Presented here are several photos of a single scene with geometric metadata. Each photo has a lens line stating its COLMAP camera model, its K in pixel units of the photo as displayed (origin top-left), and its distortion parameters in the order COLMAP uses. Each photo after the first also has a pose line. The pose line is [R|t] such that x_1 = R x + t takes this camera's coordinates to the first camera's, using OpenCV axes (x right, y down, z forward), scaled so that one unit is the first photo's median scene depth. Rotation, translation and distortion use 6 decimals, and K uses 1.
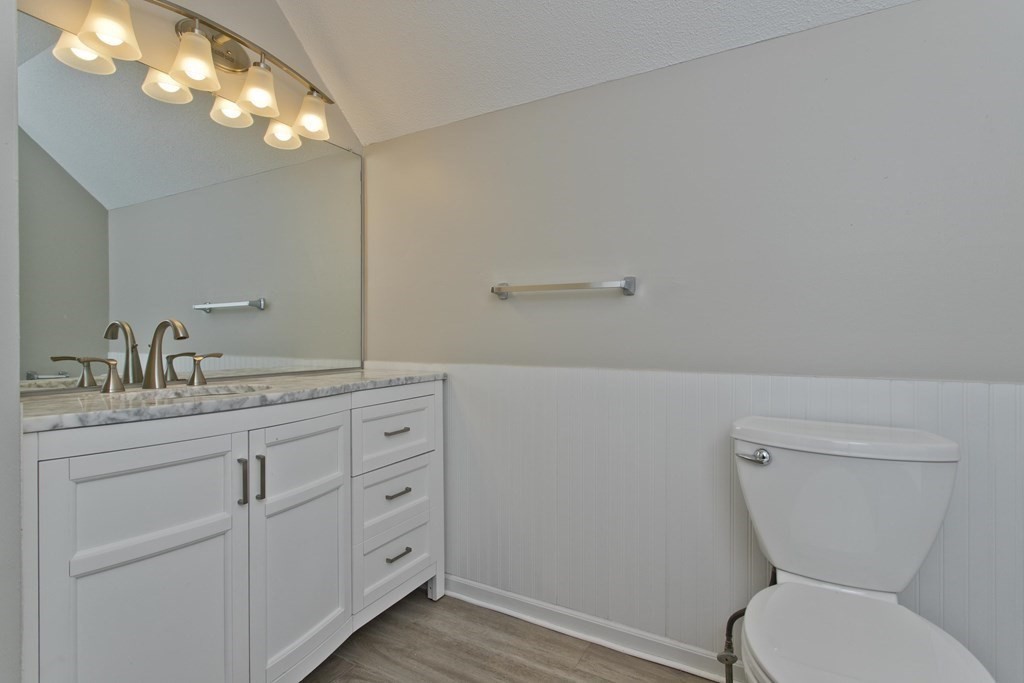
lens RADIAL K [[489.9, 0, 510.7], [0, 489.9, 336.8], [0, 0, 1]] dist [-0.000929, 0.002736]
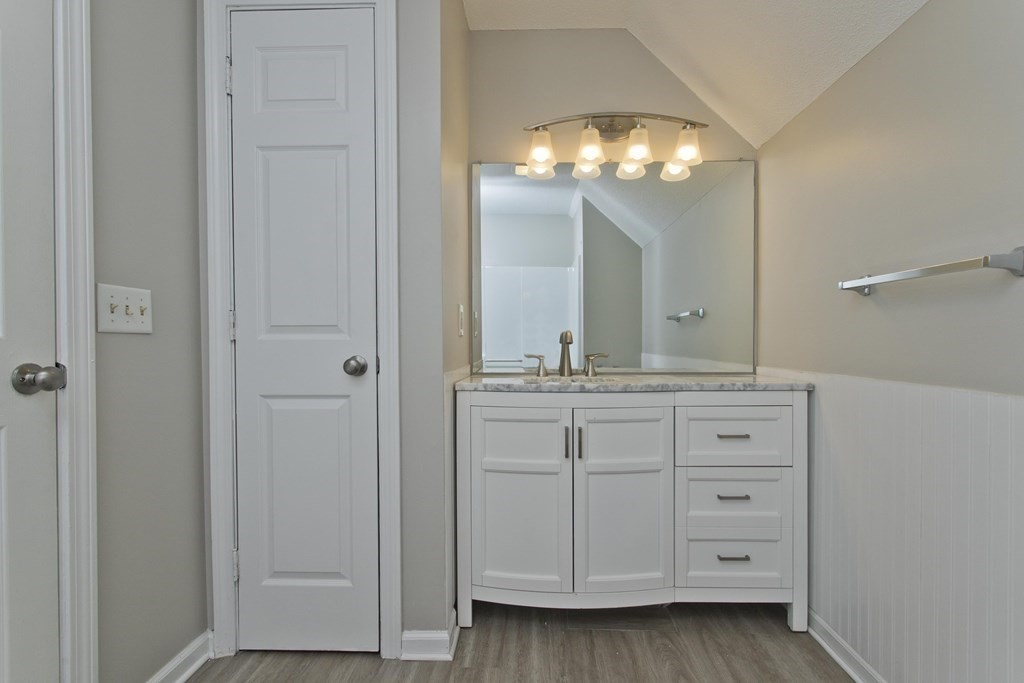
lens RADIAL K [[489.9, 0, 509.3], [0, 489.9, 347.3], [0, 0, 1]] dist [-0.000929, 0.002736]
pose [[0.457237, 0.012553, -0.889256, 0.473582], [0.001000, 0.999892, 0.014629, -0.005749], [0.889344, -0.007578, 0.457176, 0.131508]]
